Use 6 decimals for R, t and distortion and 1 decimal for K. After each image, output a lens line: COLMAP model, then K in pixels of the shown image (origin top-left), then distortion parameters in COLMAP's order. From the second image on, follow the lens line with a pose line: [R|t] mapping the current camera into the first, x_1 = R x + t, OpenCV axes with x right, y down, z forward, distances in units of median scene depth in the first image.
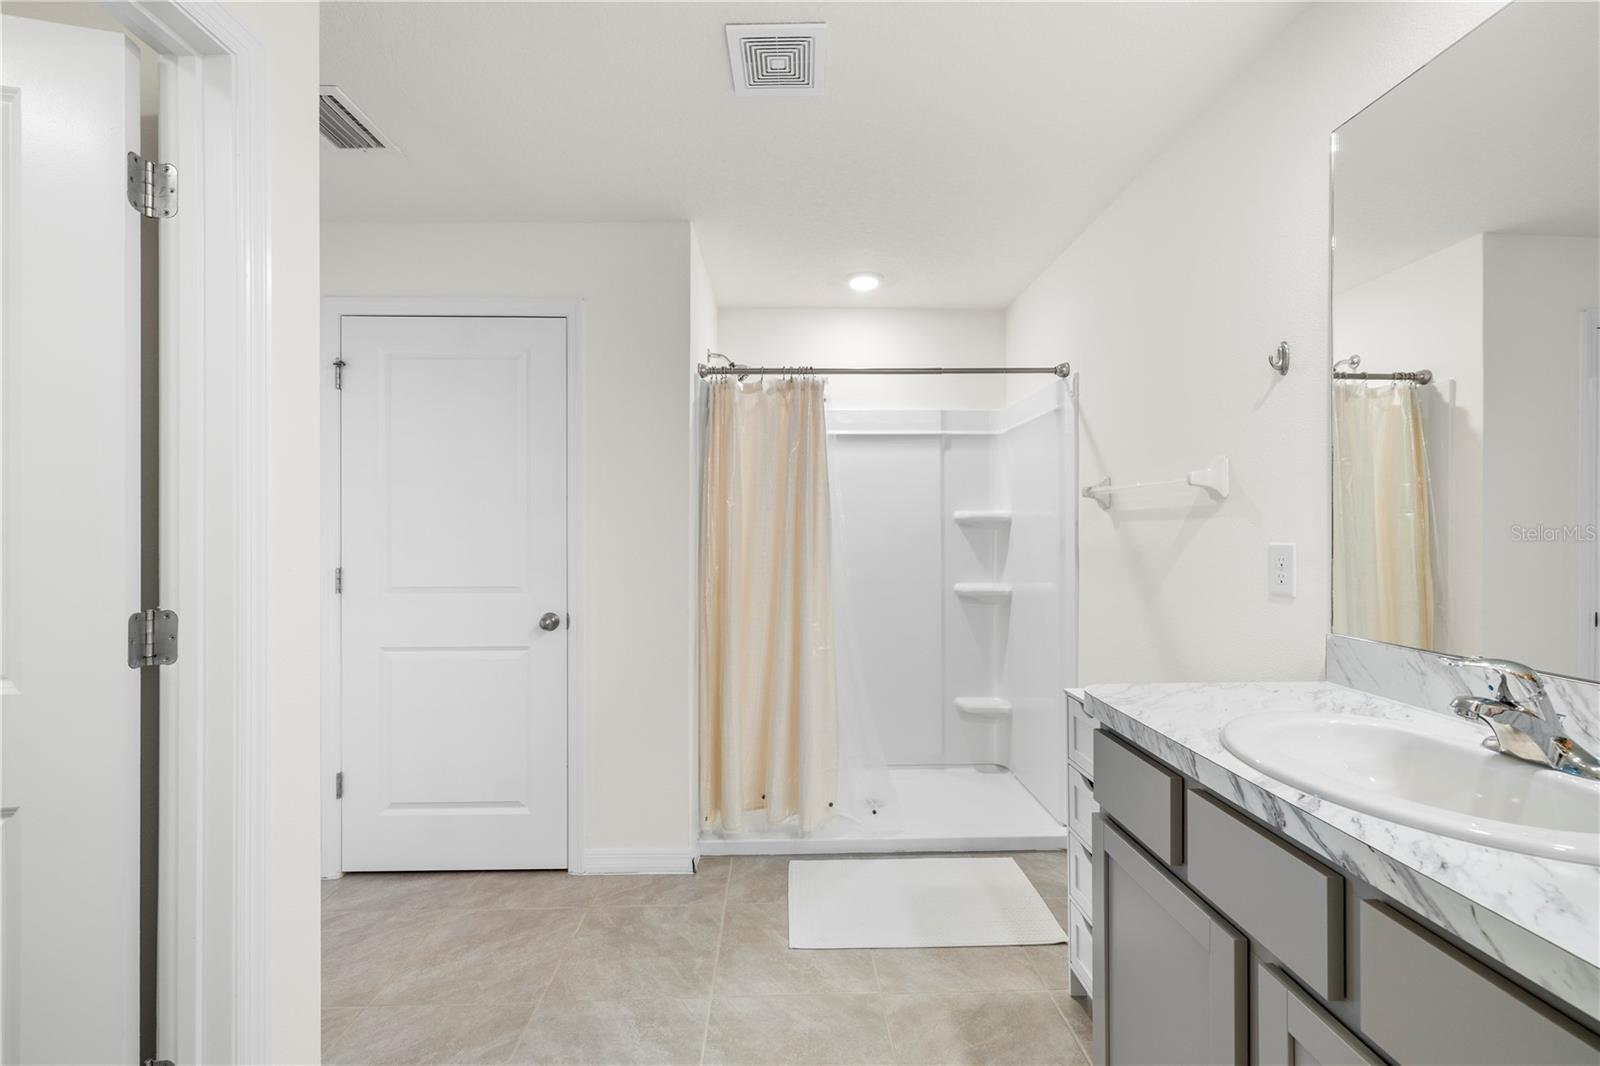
lens RADIAL K [[673.8, 0, 803.1], [0, 673.8, 534.4], [0, 0, 1]] dist [0.001330, 0.000785]
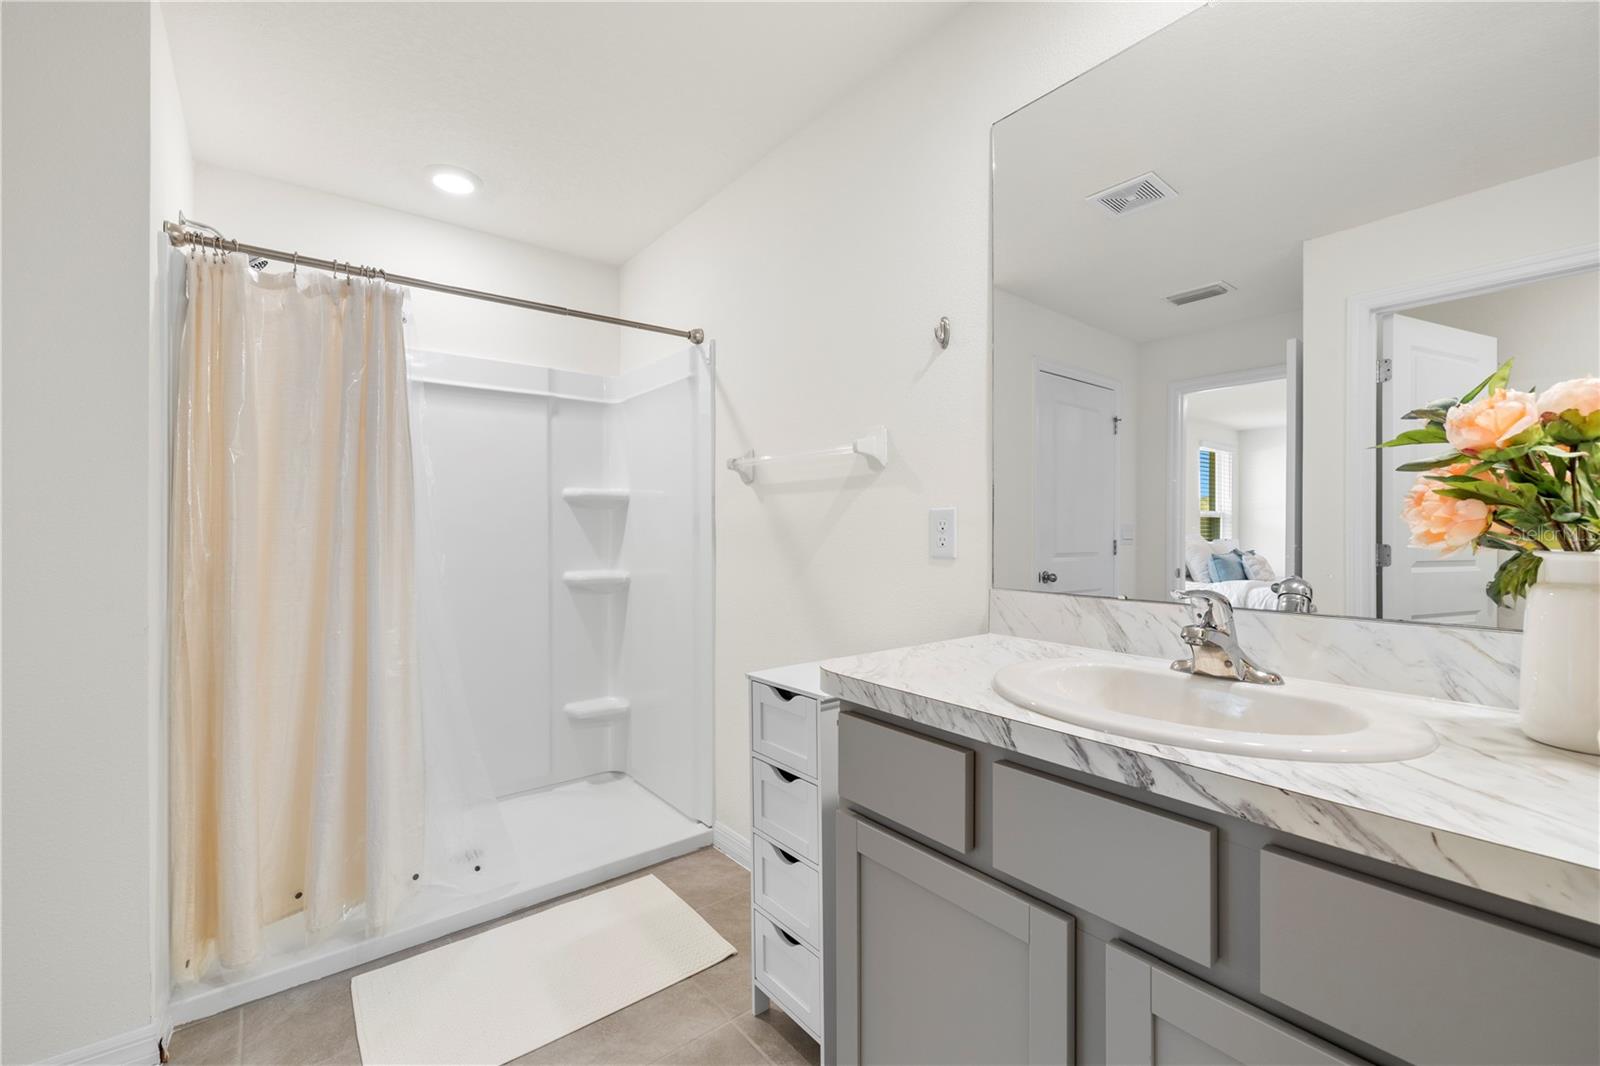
lens RADIAL K [[673.8, 0, 802.5], [0, 673.8, 532.3], [0, 0, 1]] dist [0.001330, 0.000785]
pose [[0.804138, -0.003289, 0.594434, -0.058763], [0.002813, 0.999995, 0.001729, 0.030481], [-0.594436, 0.000282, 0.804143, 0.176483]]
